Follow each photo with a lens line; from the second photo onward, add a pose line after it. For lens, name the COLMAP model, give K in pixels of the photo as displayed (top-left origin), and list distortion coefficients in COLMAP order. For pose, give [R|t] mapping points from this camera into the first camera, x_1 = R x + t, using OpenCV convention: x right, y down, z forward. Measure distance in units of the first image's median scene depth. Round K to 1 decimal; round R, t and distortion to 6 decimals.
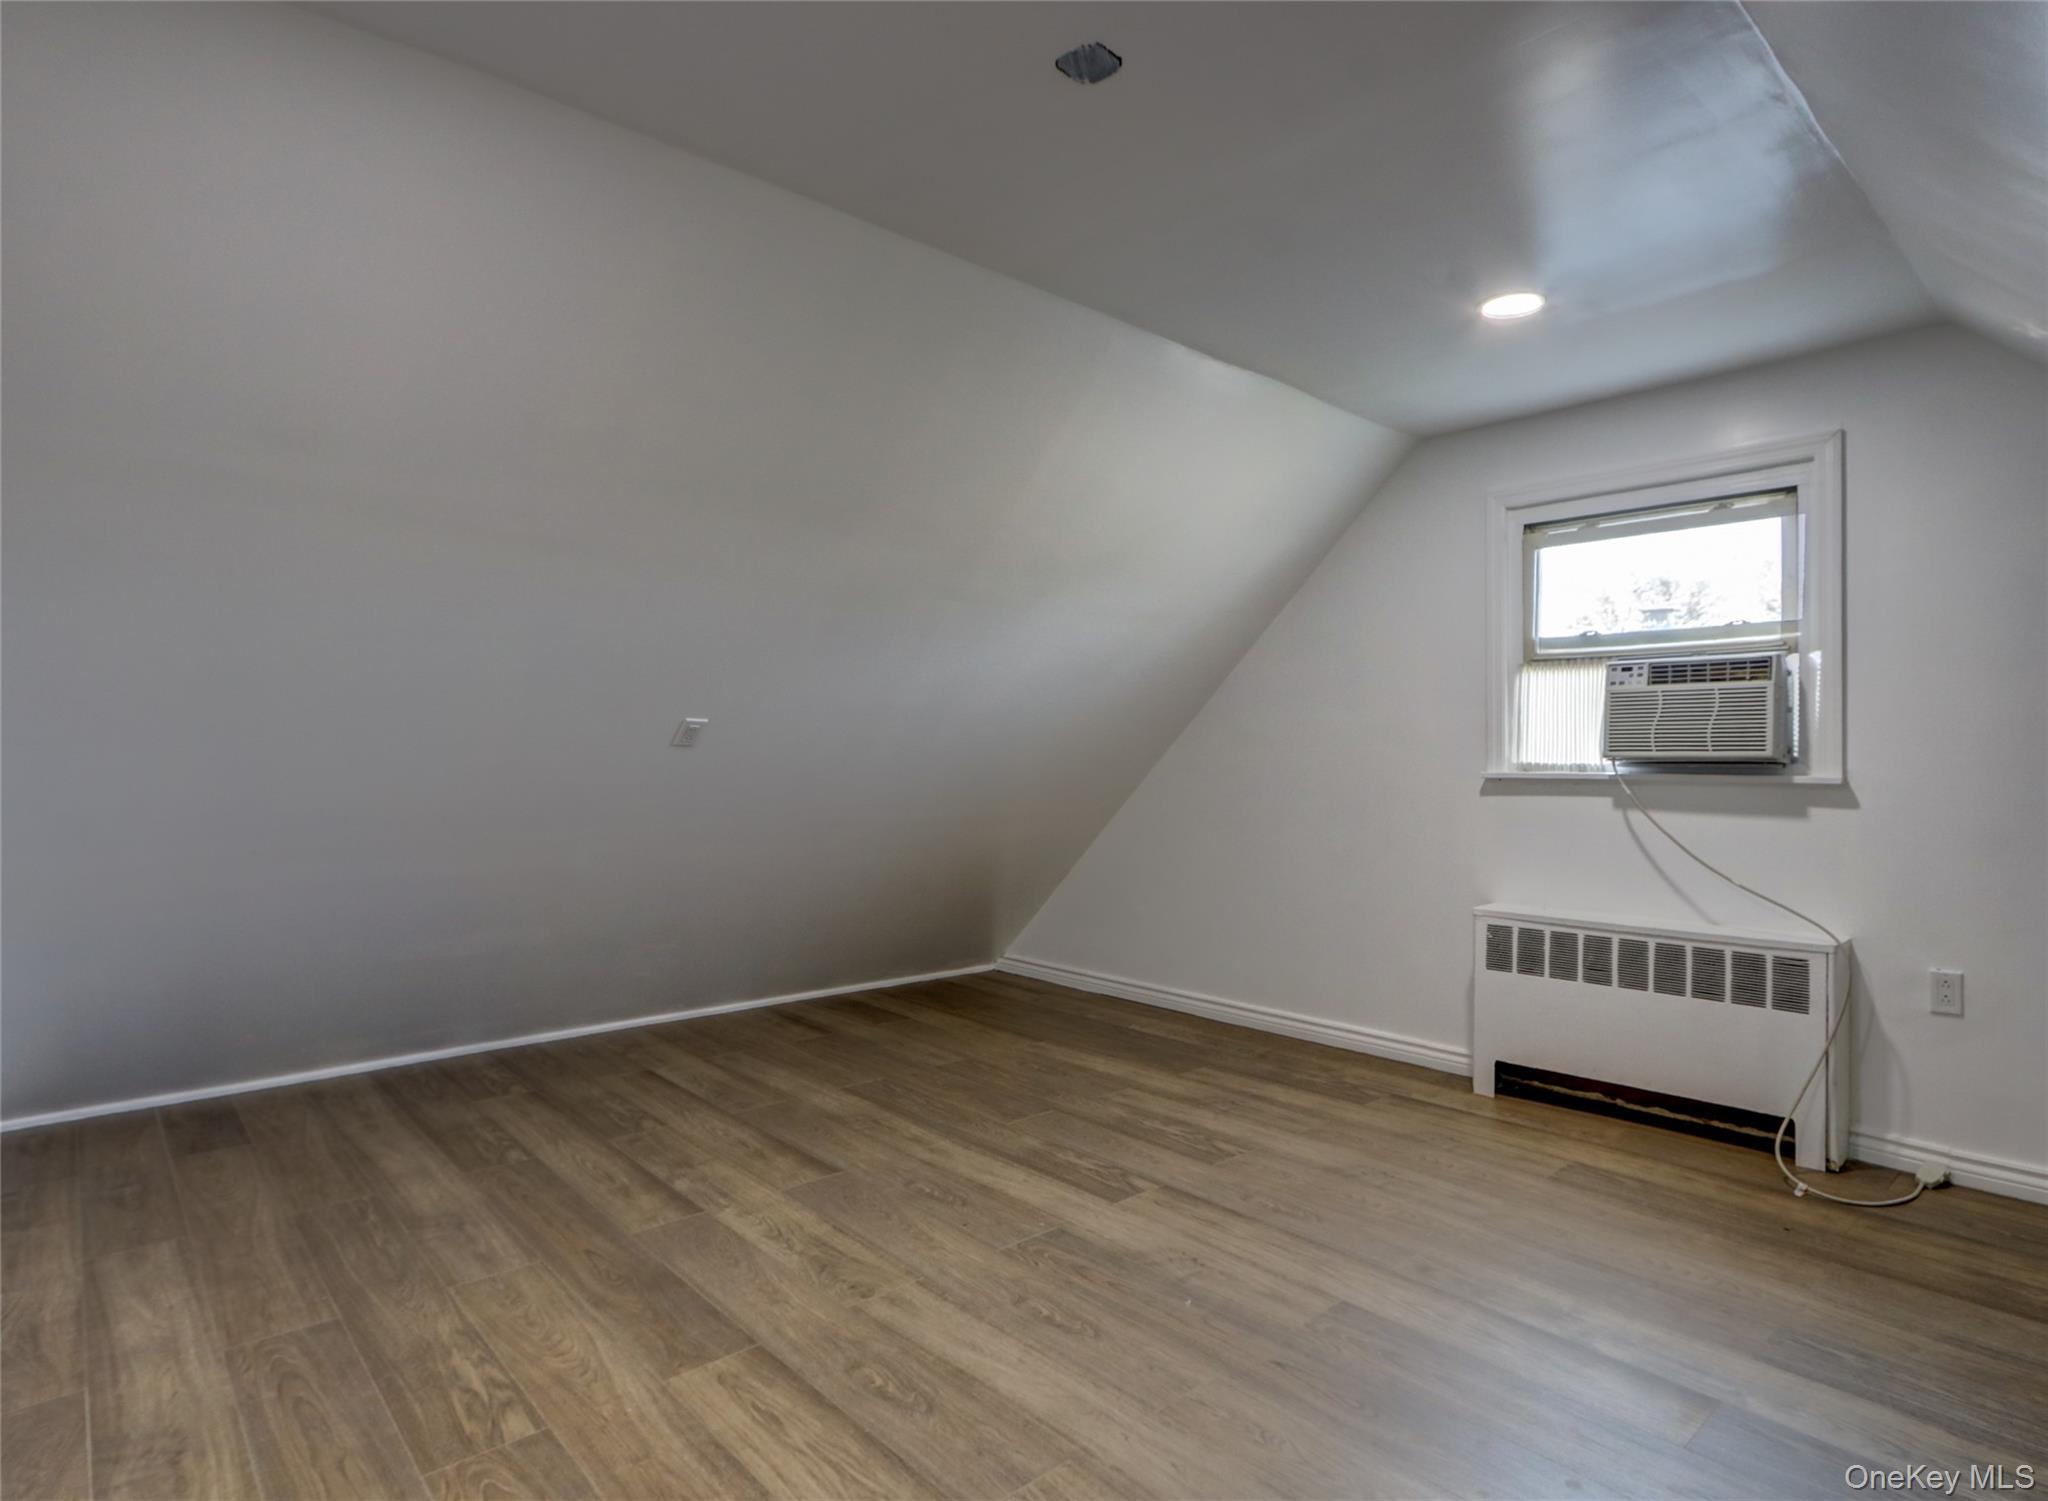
lens RADIAL K [[1104.3, 0, 1020.0], [0, 1104.3, 751.8], [0, 0, 1]] dist [-0.020399, 0.000820]
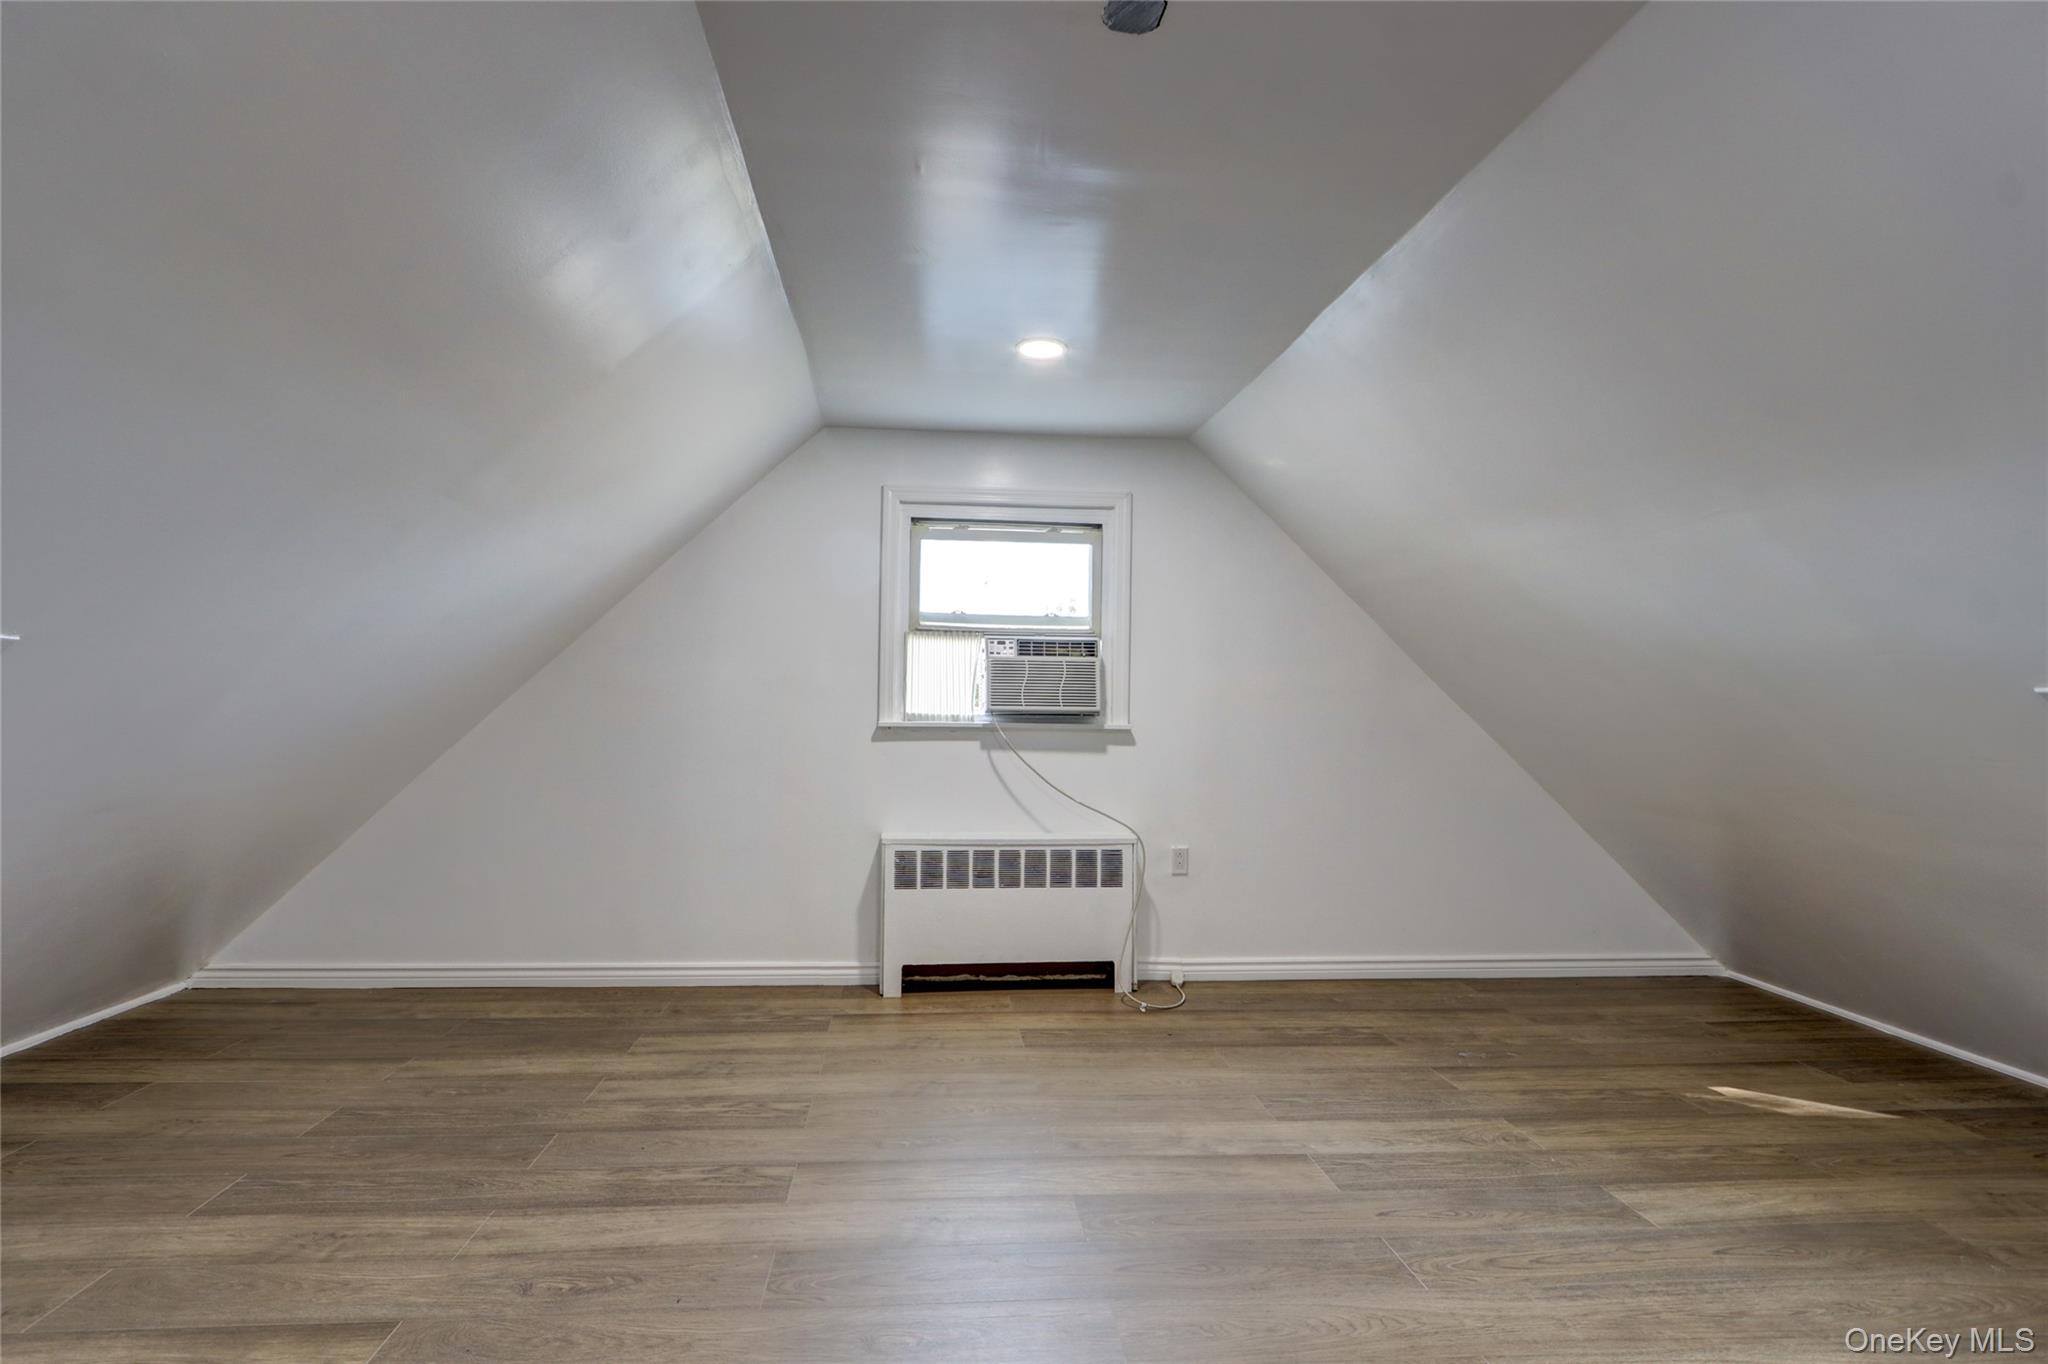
lens RADIAL K [[967.4, 0, 1022.0], [0, 967.4, 690.3], [0, 0, 1]] dist [-0.016158, 0.003223]
pose [[0.601927, 0.015766, 0.798396, -0.359432], [-0.014692, 0.999854, -0.008668, -0.009499], [-0.798416, -0.006512, 0.602071, 0.295336]]
